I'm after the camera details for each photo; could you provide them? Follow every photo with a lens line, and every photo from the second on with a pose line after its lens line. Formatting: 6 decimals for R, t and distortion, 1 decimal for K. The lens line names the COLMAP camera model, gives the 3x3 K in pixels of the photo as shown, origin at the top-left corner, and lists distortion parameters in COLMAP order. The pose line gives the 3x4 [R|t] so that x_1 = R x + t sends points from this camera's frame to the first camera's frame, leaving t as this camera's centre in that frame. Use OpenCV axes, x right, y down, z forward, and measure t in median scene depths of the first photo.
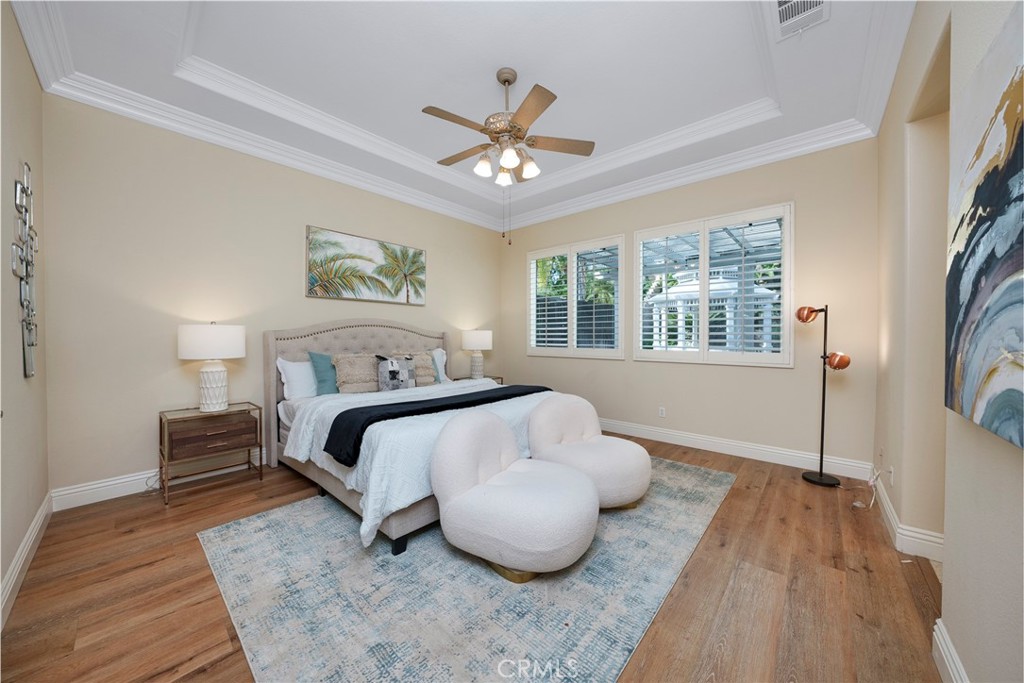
lens RADIAL K [[356.5, 0, 513.4], [0, 356.5, 338.5], [0, 0, 1]] dist [-0.020332, 0.000080]
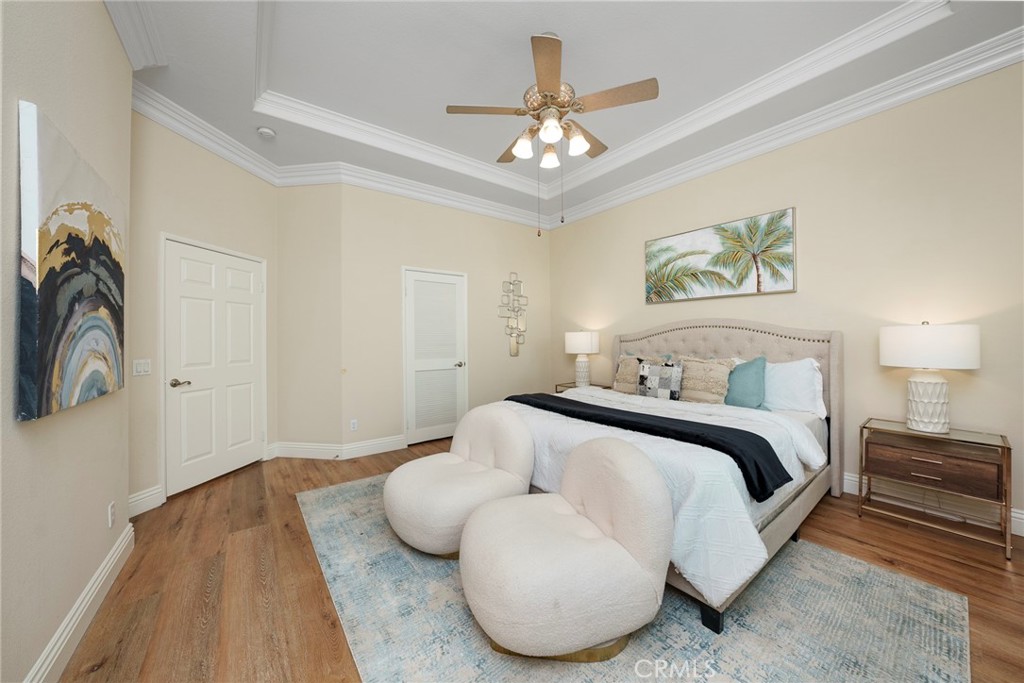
lens RADIAL K [[356.5, 0, 513.4], [0, 356.5, 338.5], [0, 0, 1]] dist [-0.020332, 0.000080]
pose [[-0.202199, 0.000268, -0.979344, 0.574426], [-0.001449, 0.999999, 0.000573, -0.006898], [0.979343, 0.001535, -0.202199, 0.745241]]
